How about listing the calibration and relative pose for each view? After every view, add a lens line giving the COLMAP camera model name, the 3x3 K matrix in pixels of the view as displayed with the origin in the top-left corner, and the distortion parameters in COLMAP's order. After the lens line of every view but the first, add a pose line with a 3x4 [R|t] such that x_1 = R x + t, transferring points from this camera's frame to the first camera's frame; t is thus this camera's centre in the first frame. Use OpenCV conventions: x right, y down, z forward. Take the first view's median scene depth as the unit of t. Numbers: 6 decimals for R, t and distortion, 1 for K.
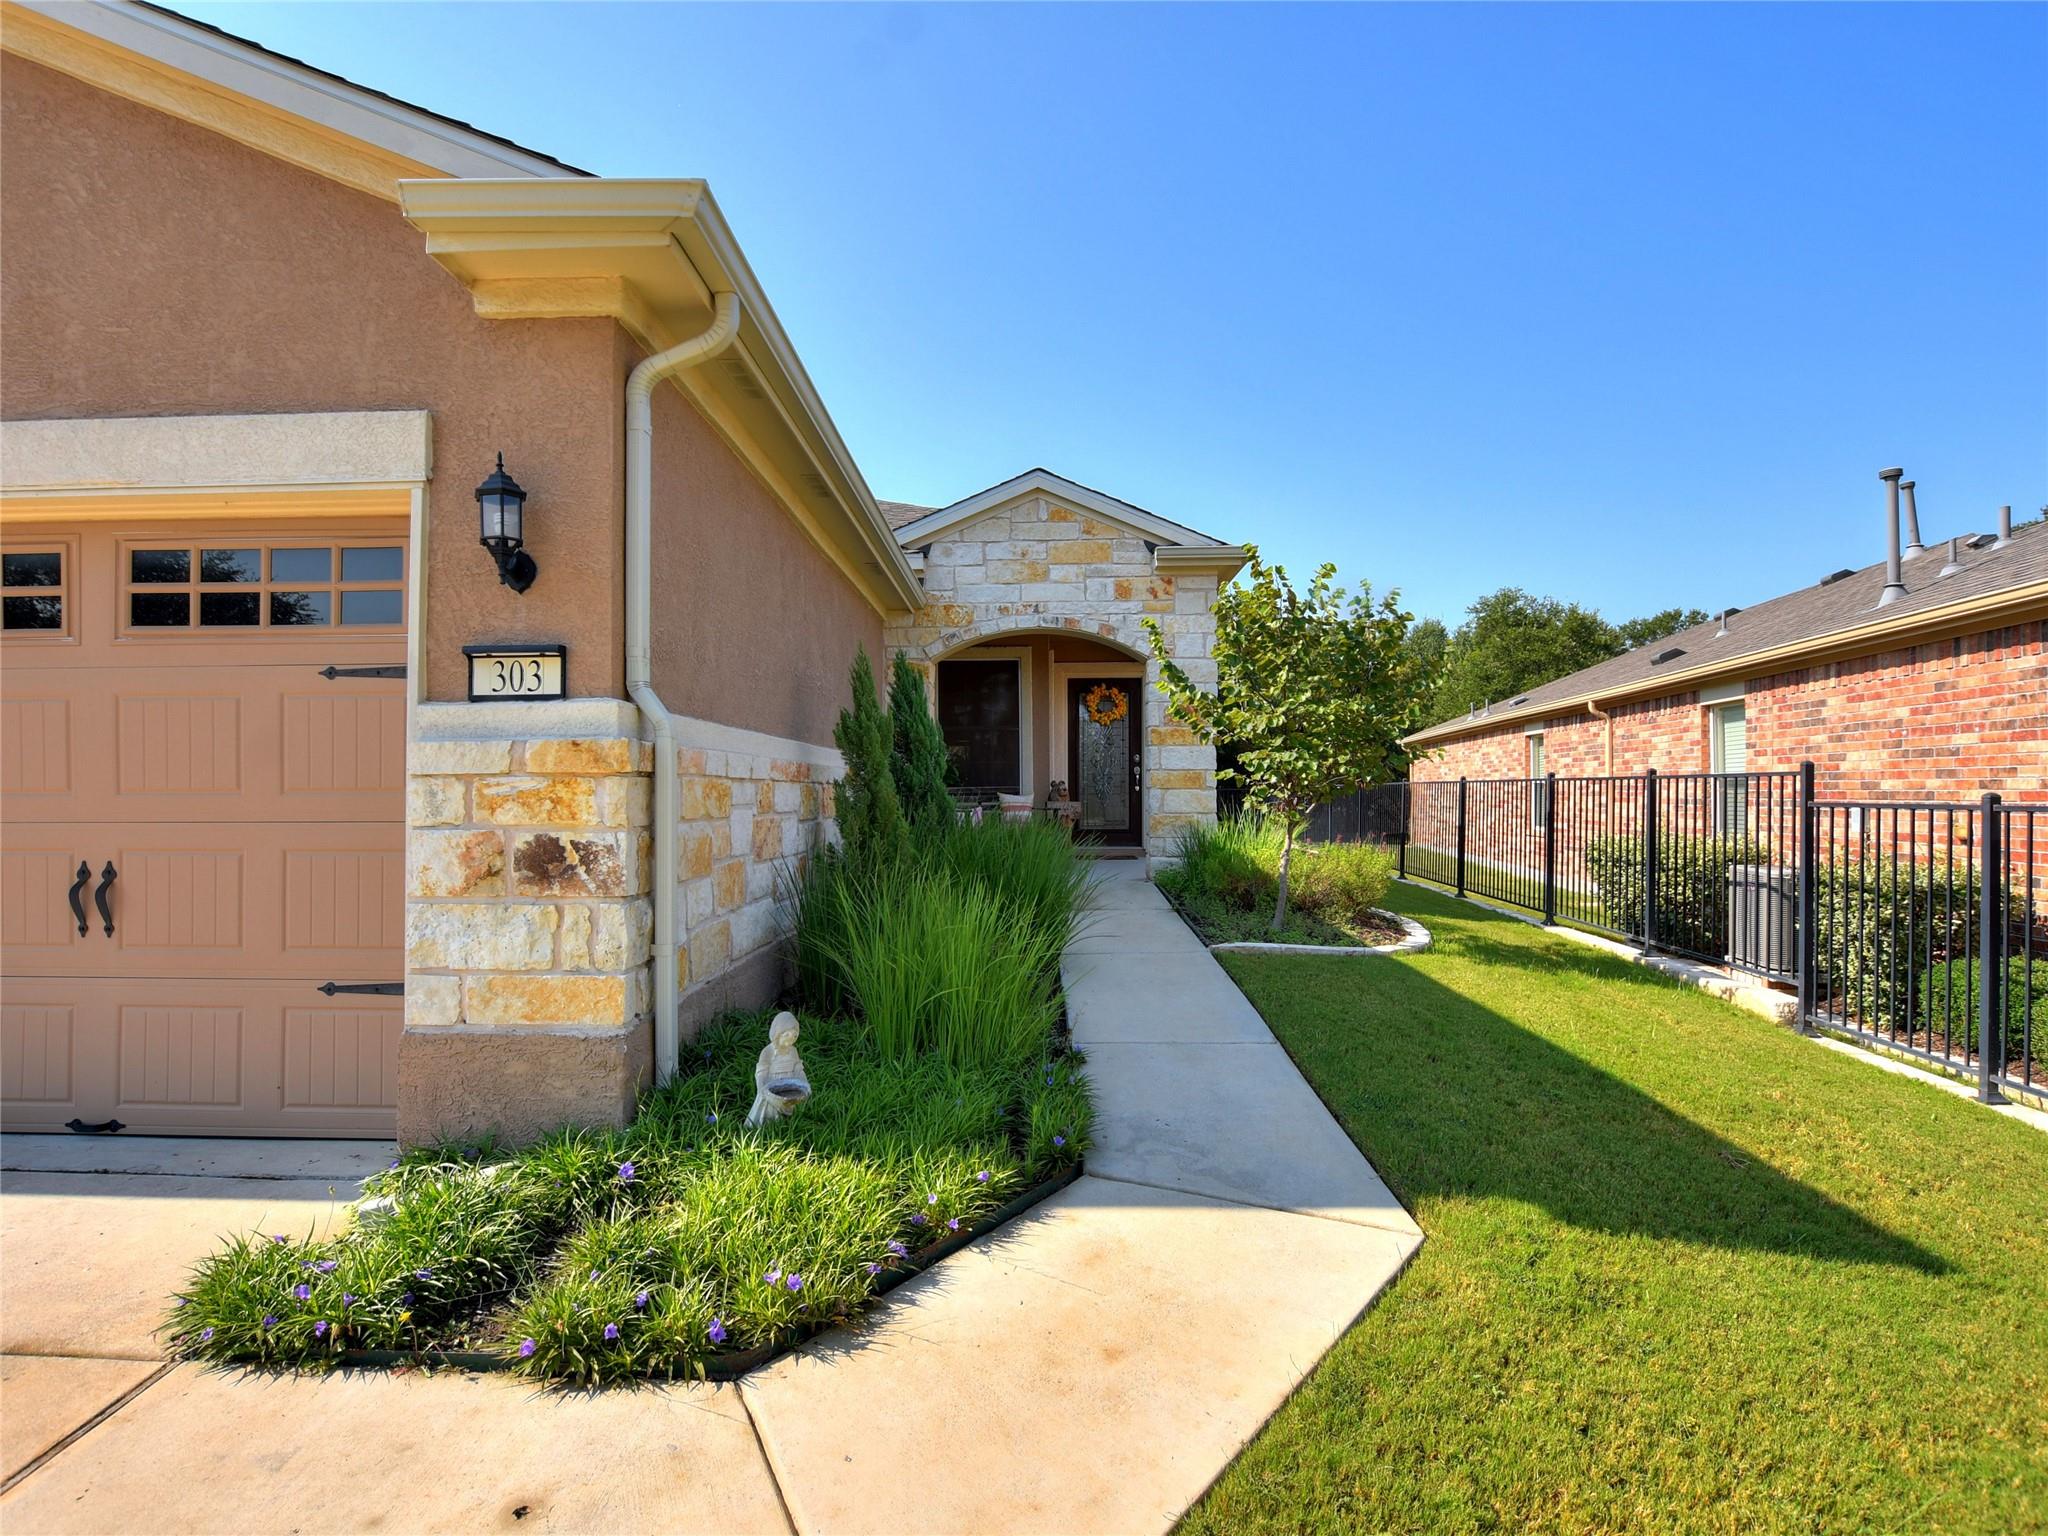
lens RADIAL K [[1018.2, 0, 1013.2], [0, 1018.2, 773.4], [0, 0, 1]] dist [-0.032011, 0.003070]
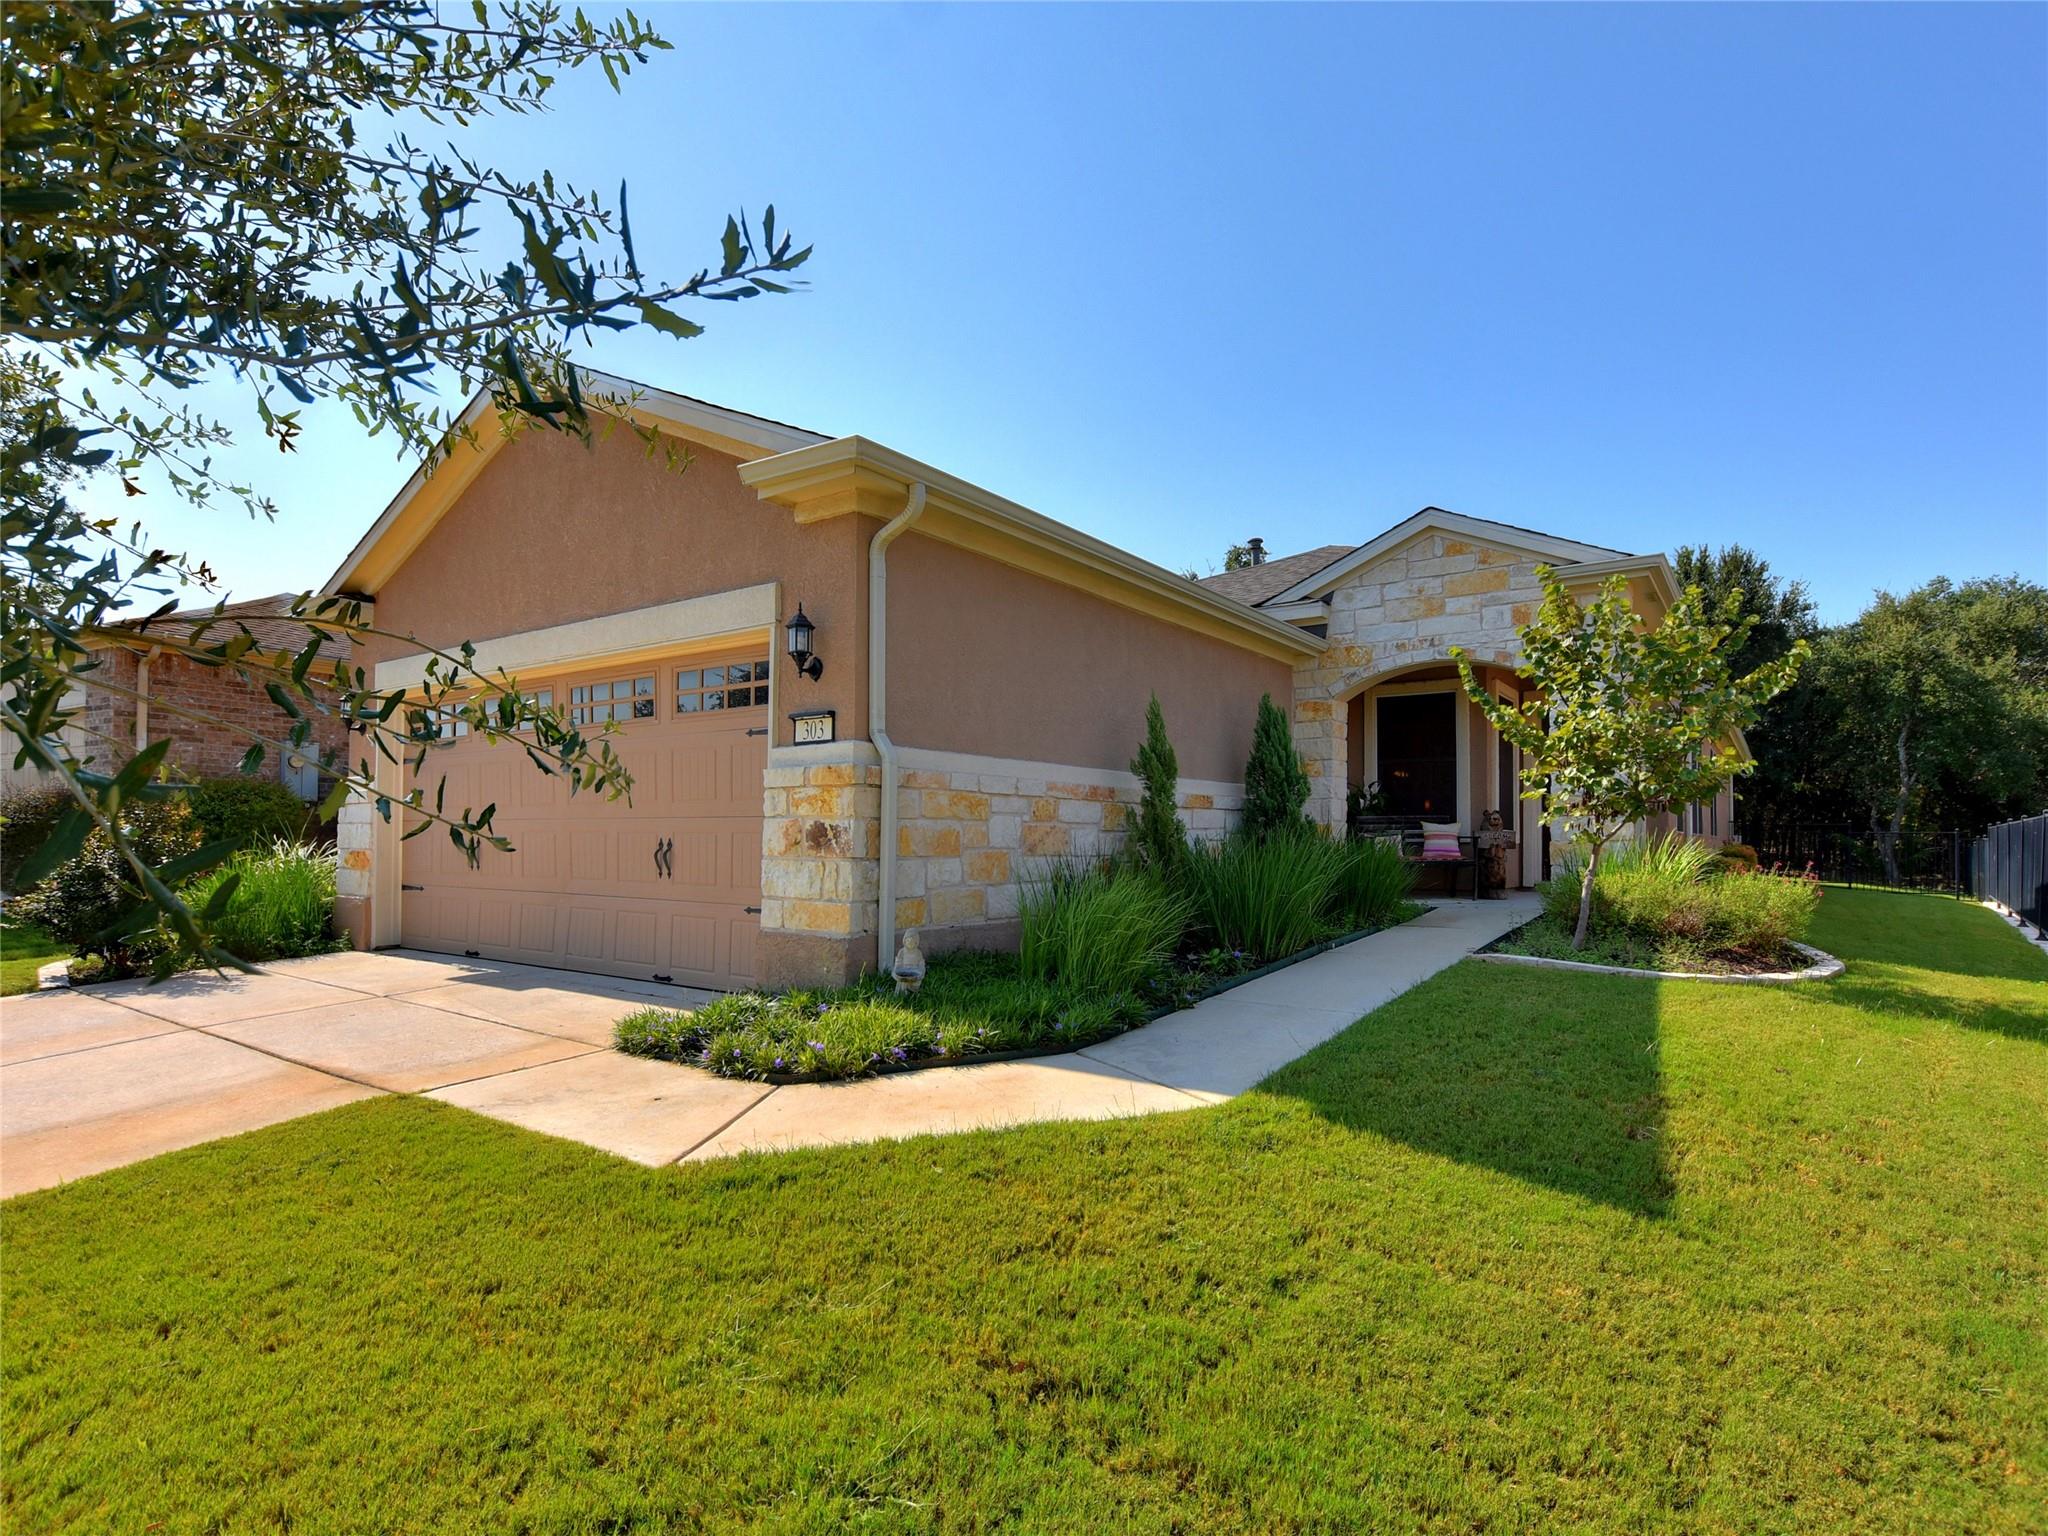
lens RADIAL K [[1040.2, 0, 1072.4], [0, 1040.2, 815.8], [0, 0, 1]] dist [-0.022920, 0.000429]
pose [[0.837736, -0.004281, -0.546059, 0.831192], [0.000886, 0.999979, -0.006480, 0.061030], [0.546075, 0.004945, 0.837721, -0.238701]]
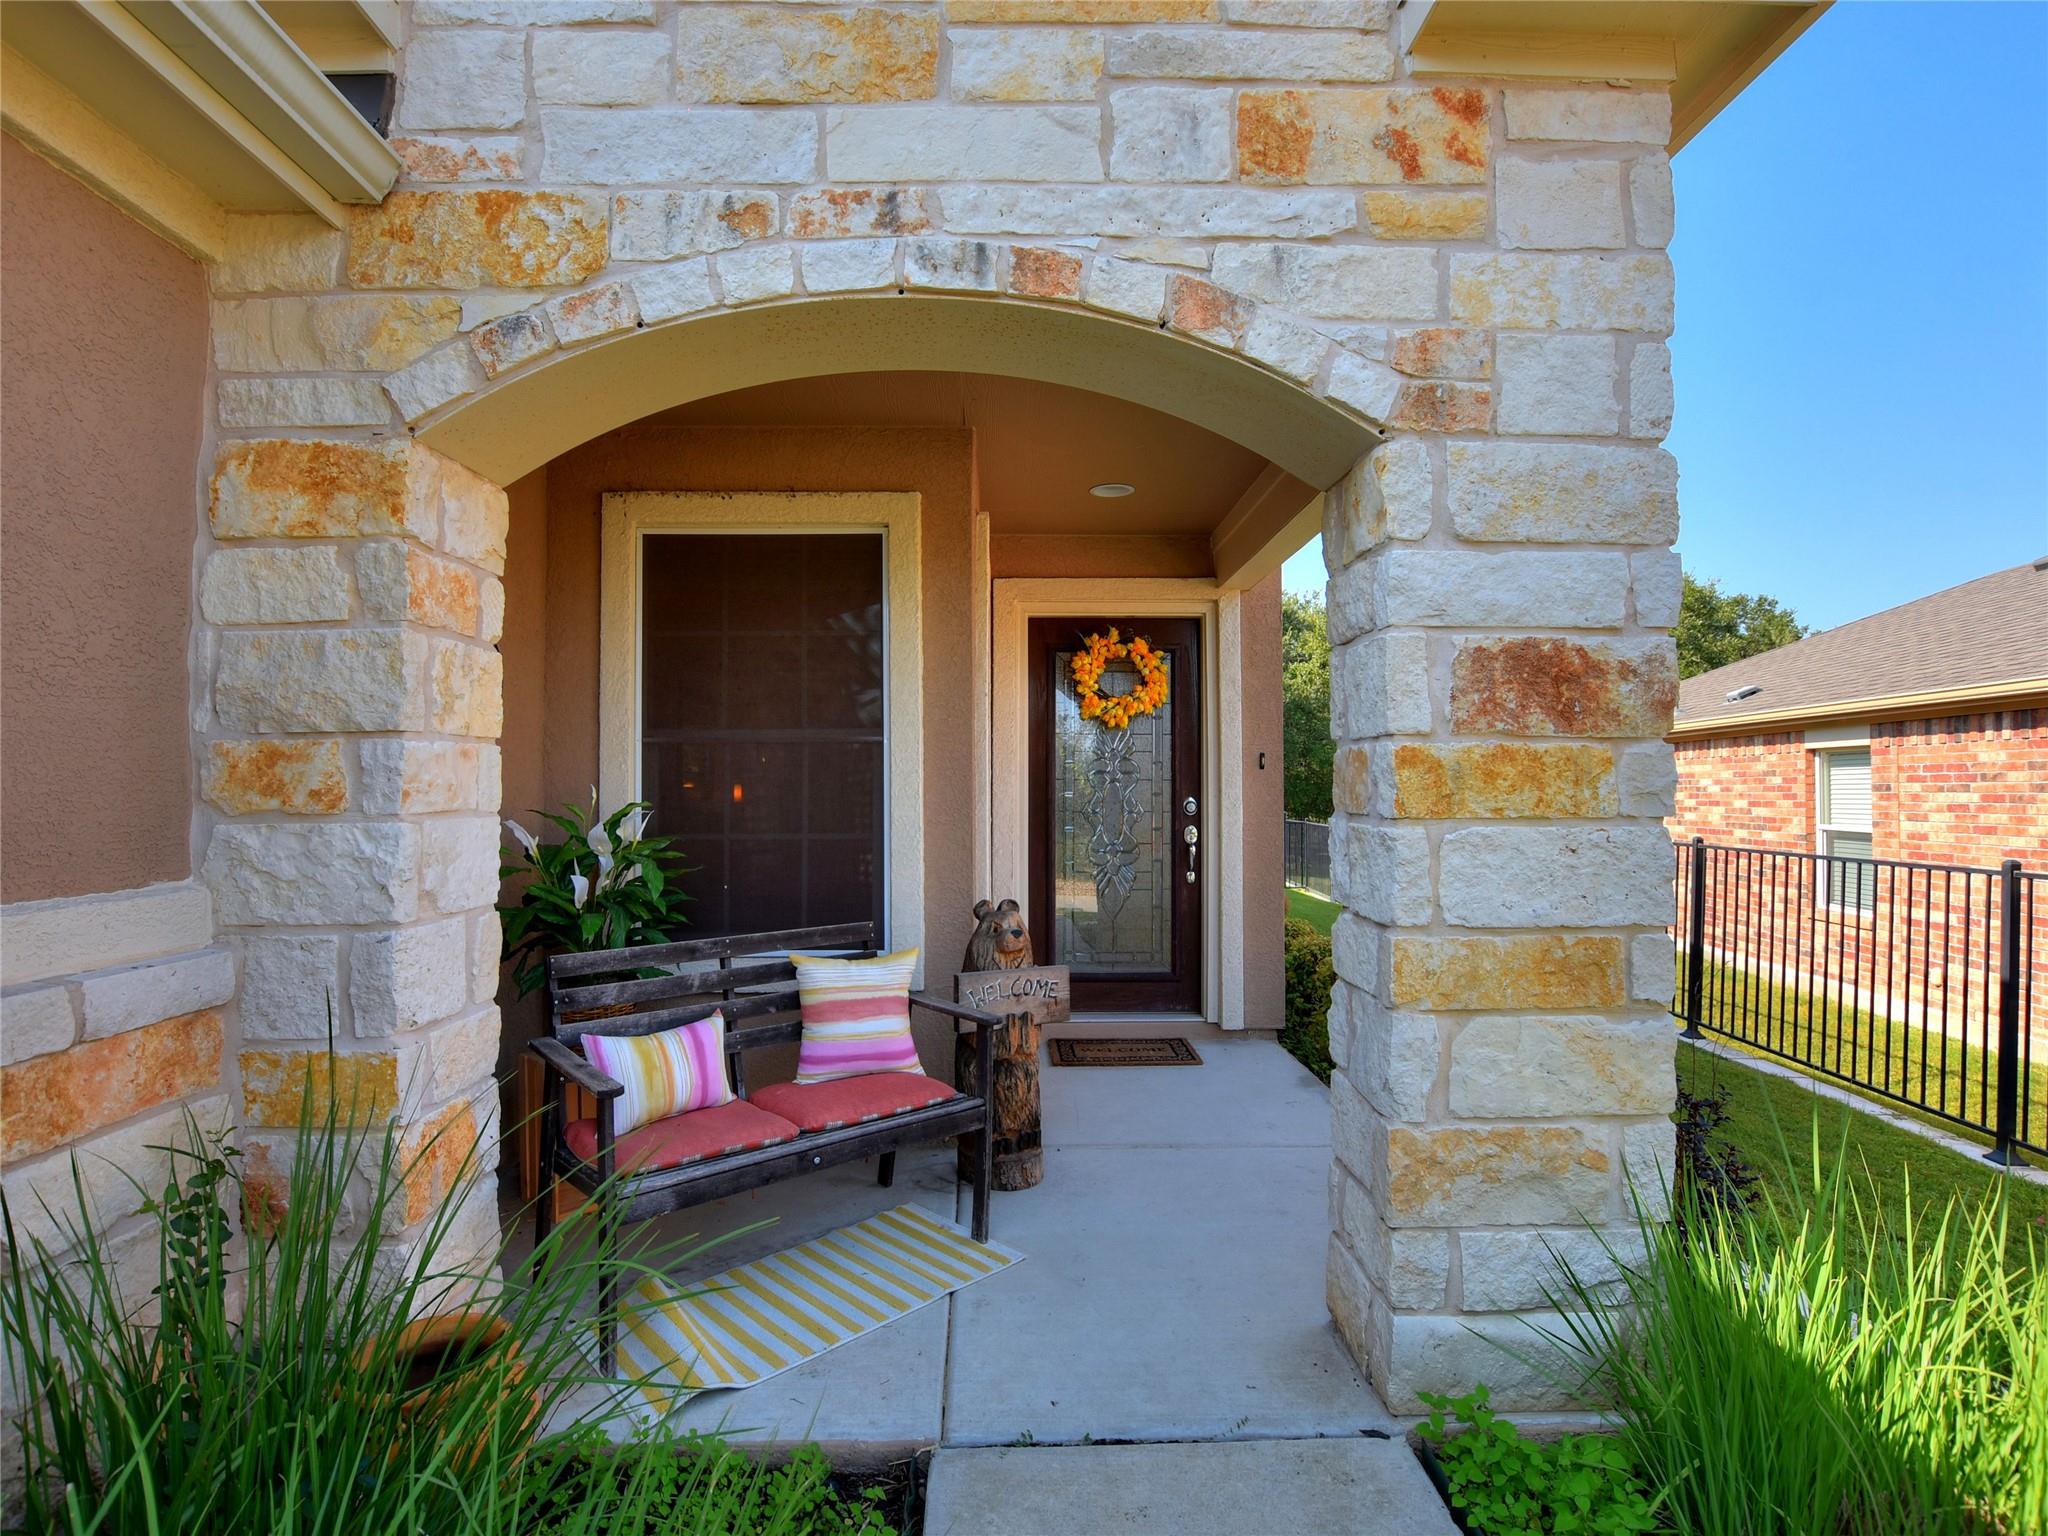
lens RADIAL K [[1018.2, 0, 1013.2], [0, 1018.2, 773.4], [0, 0, 1]] dist [-0.032011, 0.003070]
pose [[0.999296, 0.002963, 0.037398, 0.120110], [-0.002903, 0.999994, -0.001637, -0.106350], [-0.037402, 0.001527, 0.999299, 2.212937]]
